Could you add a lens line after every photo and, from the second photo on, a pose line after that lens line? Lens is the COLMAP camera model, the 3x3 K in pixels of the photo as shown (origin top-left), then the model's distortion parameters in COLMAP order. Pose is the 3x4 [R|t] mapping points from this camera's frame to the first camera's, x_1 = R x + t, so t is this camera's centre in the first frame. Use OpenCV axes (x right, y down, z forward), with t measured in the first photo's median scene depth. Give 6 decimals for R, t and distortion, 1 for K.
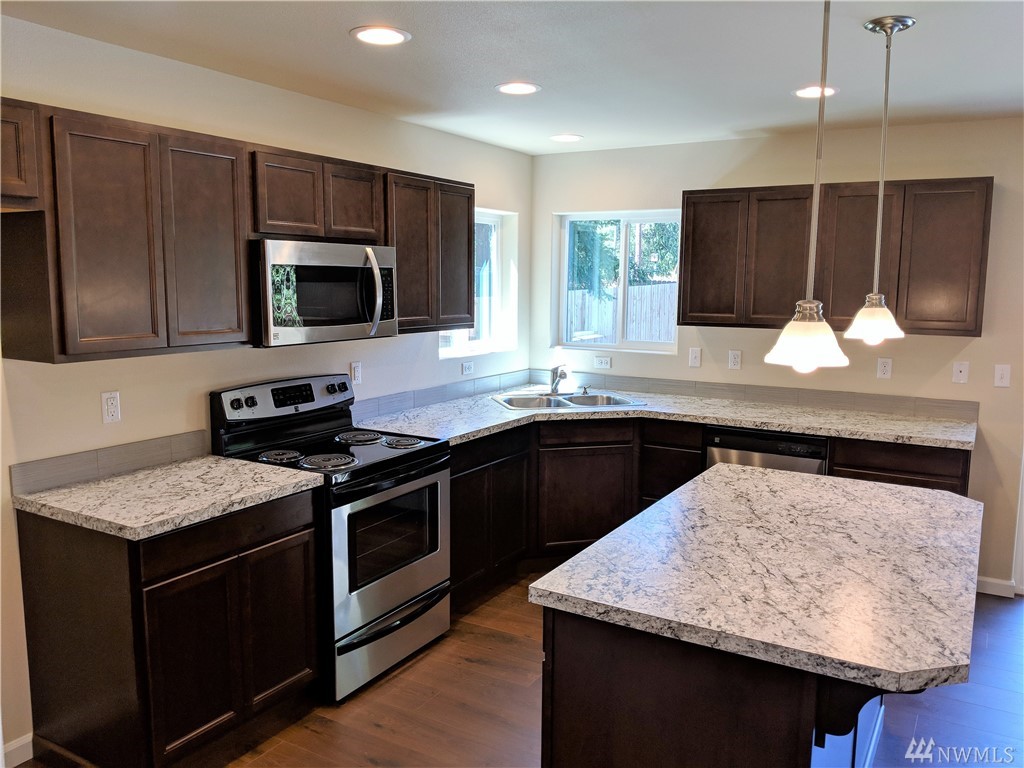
lens RADIAL K [[817.6, 0, 514.8], [0, 817.6, 386.4], [0, 0, 1]] dist [0.107998, -0.208825]
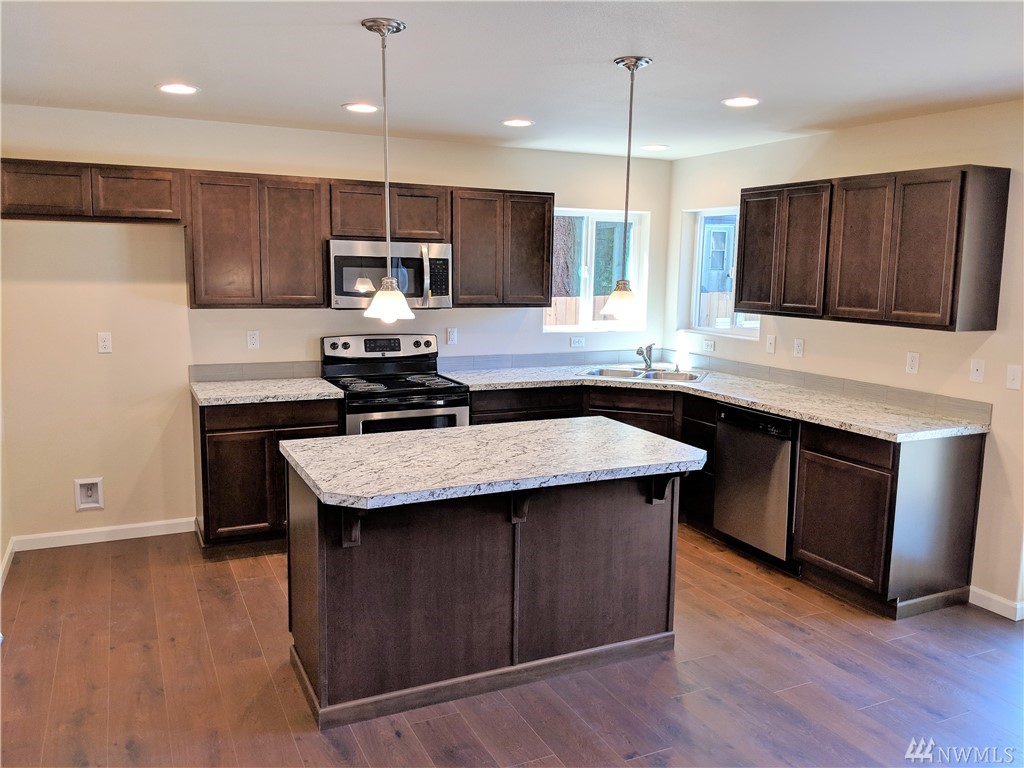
lens RADIAL K [[817.6, 0, 514.8], [0, 817.6, 386.4], [0, 0, 1]] dist [0.107998, -0.208825]
pose [[0.826717, 0.087758, -0.555731, 0.783362], [-0.084332, 0.995930, 0.031819, 0.018441], [0.556261, 0.020561, 0.830753, -0.093493]]
